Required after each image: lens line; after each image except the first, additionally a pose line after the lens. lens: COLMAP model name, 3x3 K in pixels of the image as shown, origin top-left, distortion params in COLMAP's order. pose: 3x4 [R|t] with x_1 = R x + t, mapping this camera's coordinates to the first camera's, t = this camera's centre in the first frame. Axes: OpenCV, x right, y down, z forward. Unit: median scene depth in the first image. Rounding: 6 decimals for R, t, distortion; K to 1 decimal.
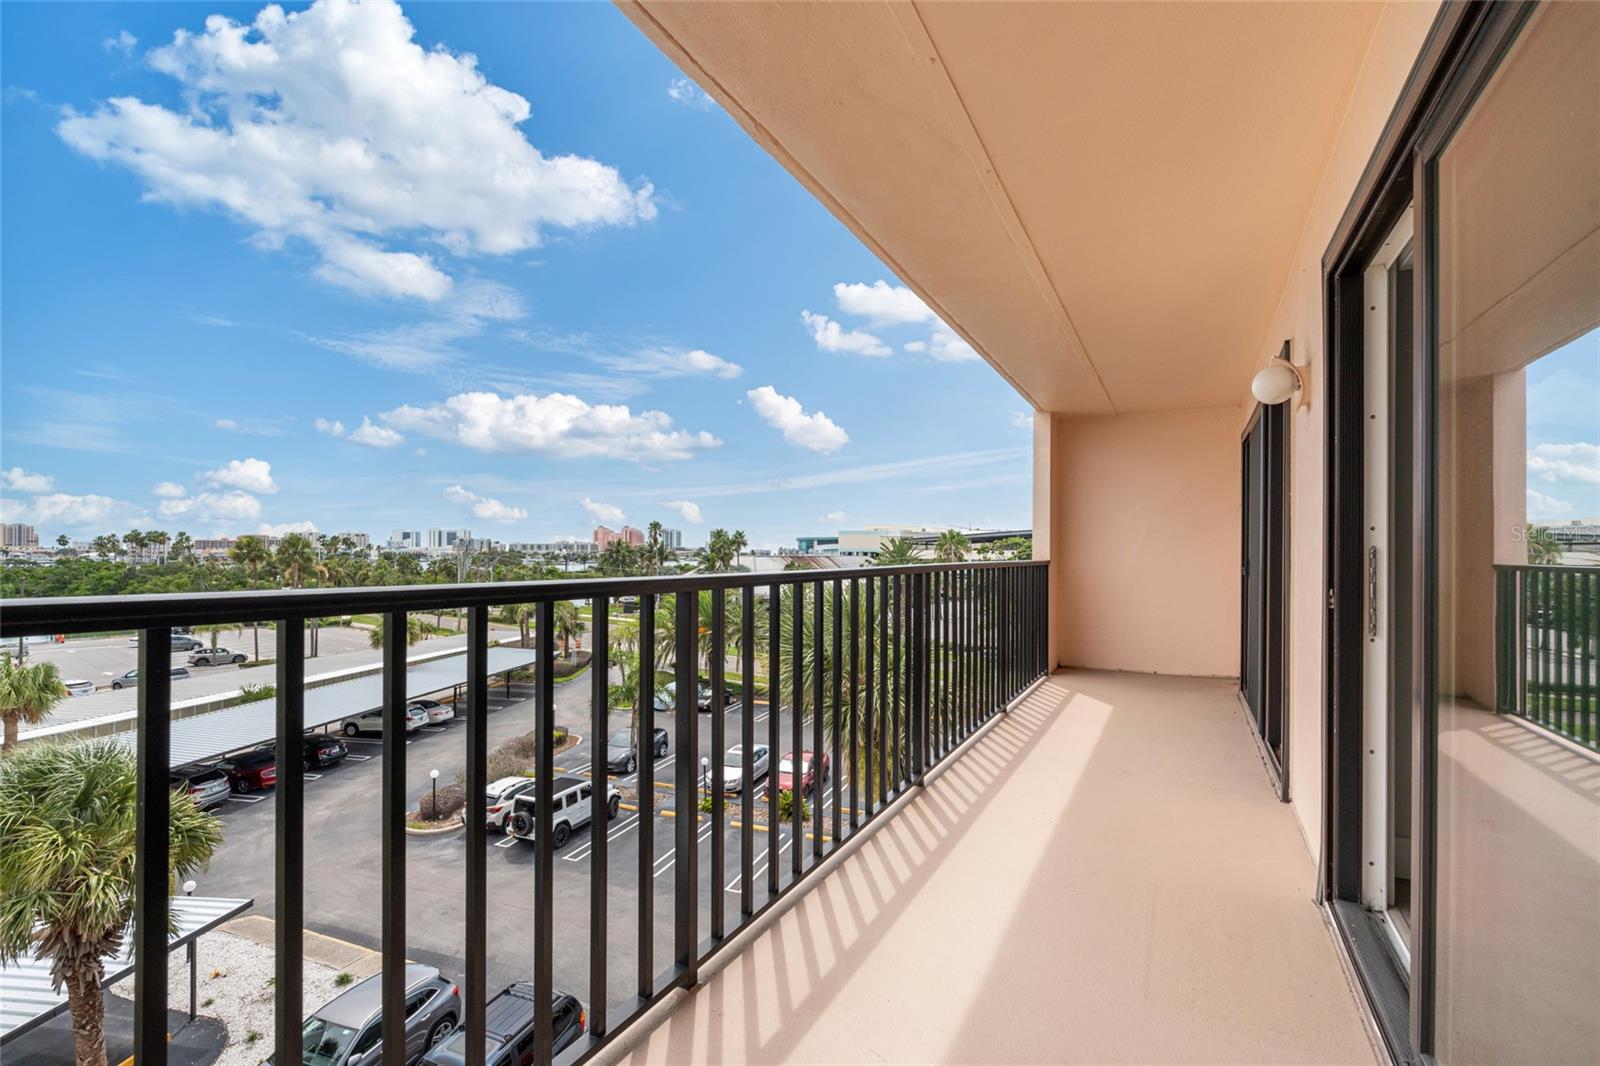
lens RADIAL K [[712.5, 0, 792.5], [0, 712.5, 548.6], [0, 0, 1]] dist [0.000590, 0.000393]
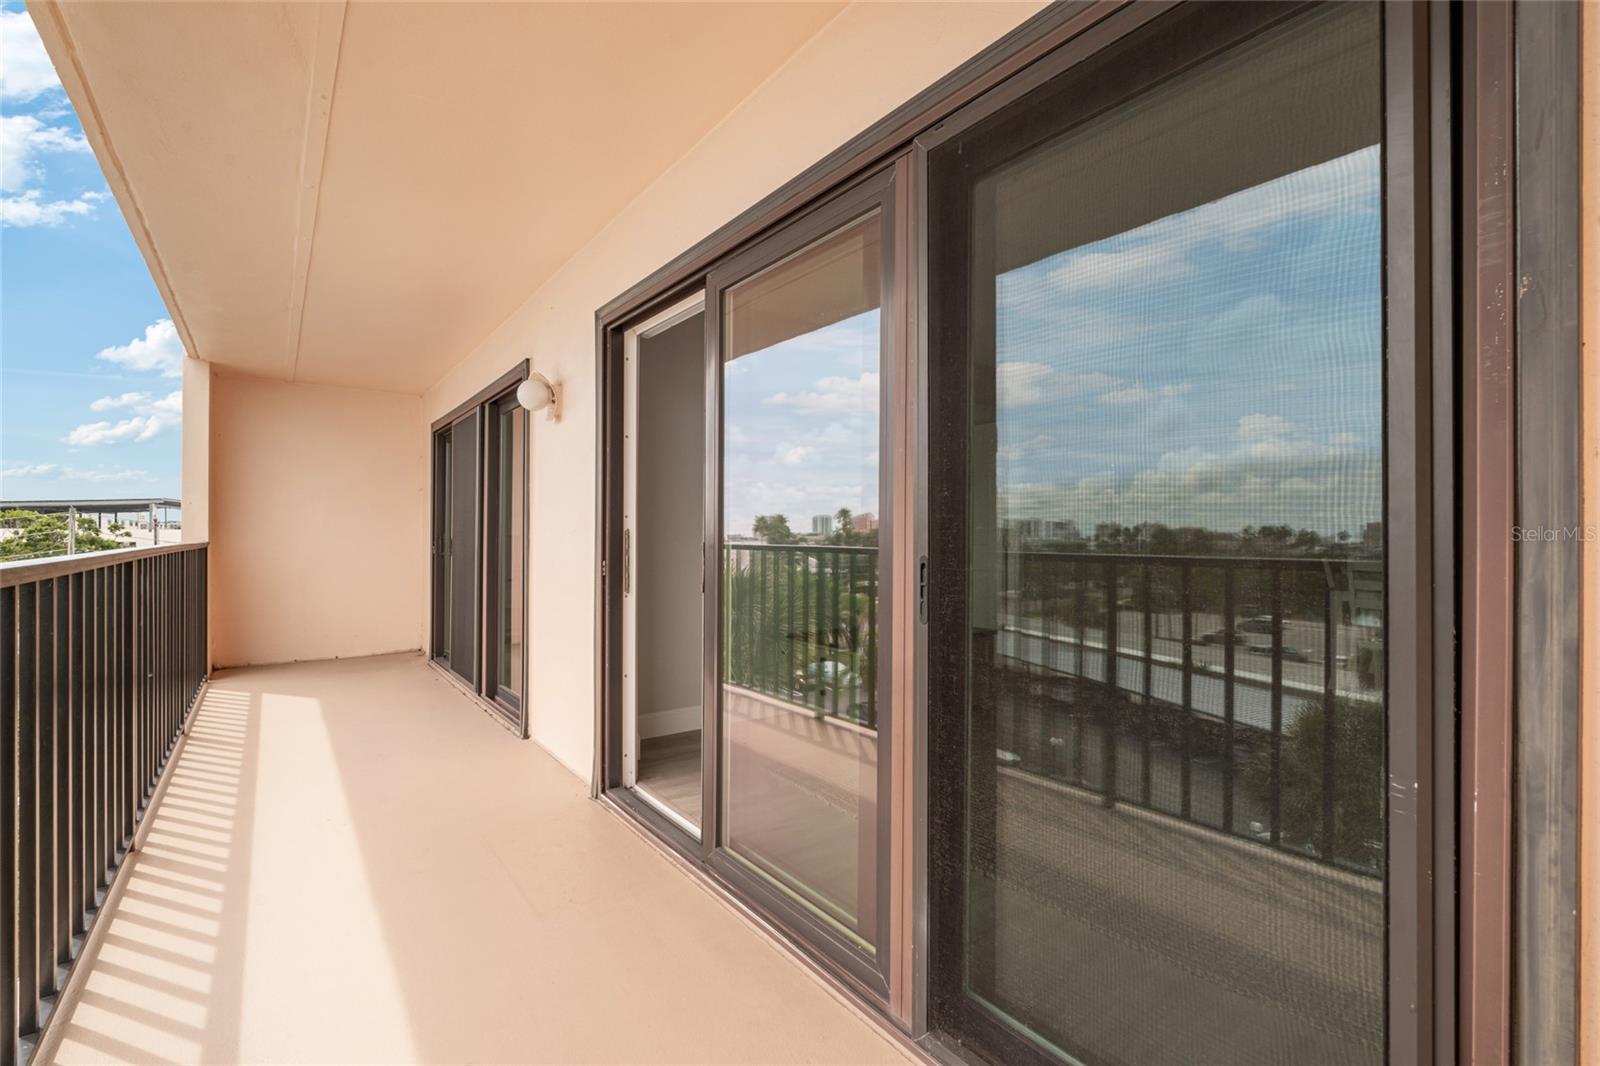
lens RADIAL K [[704.6, 0, 800.7], [0, 704.6, 526.8], [0, 0, 1]] dist [-0.003736, 0.000268]
pose [[0.407164, 0.011601, 0.913281, -0.201931], [-0.009024, 0.999922, -0.008679, 0.000532], [-0.913310, -0.004708, 0.407237, 0.079340]]
